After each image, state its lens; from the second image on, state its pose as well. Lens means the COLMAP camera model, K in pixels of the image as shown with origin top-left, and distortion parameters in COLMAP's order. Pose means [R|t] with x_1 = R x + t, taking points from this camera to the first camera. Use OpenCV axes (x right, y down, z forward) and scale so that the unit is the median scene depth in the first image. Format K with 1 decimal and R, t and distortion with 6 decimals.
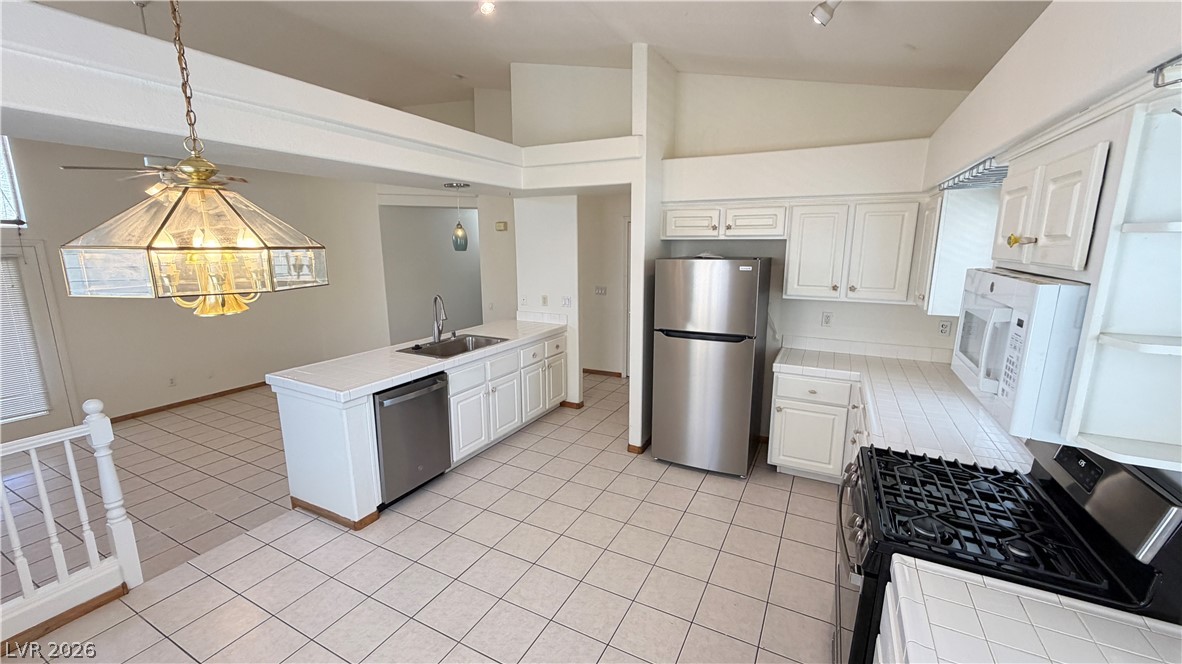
lens RADIAL K [[474.3, 0, 585.1], [0, 474.3, 332.4], [0, 0, 1]] dist [0.000894, -0.000120]
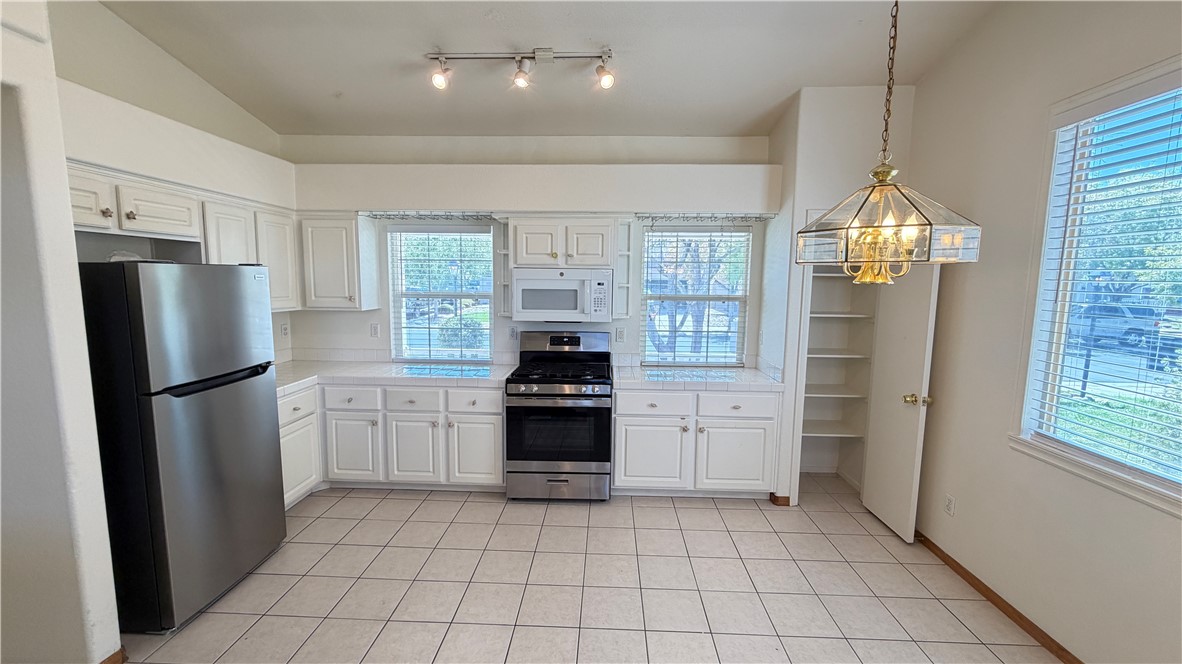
lens RADIAL K [[474.3, 0, 587.4], [0, 474.3, 332.7], [0, 0, 1]] dist [0.000894, -0.000120]
pose [[-0.433125, -0.102802, 0.895452, -0.550057], [0.160380, 0.968830, 0.188801, -0.097356], [-0.886950, 0.225387, -0.403137, 0.776079]]
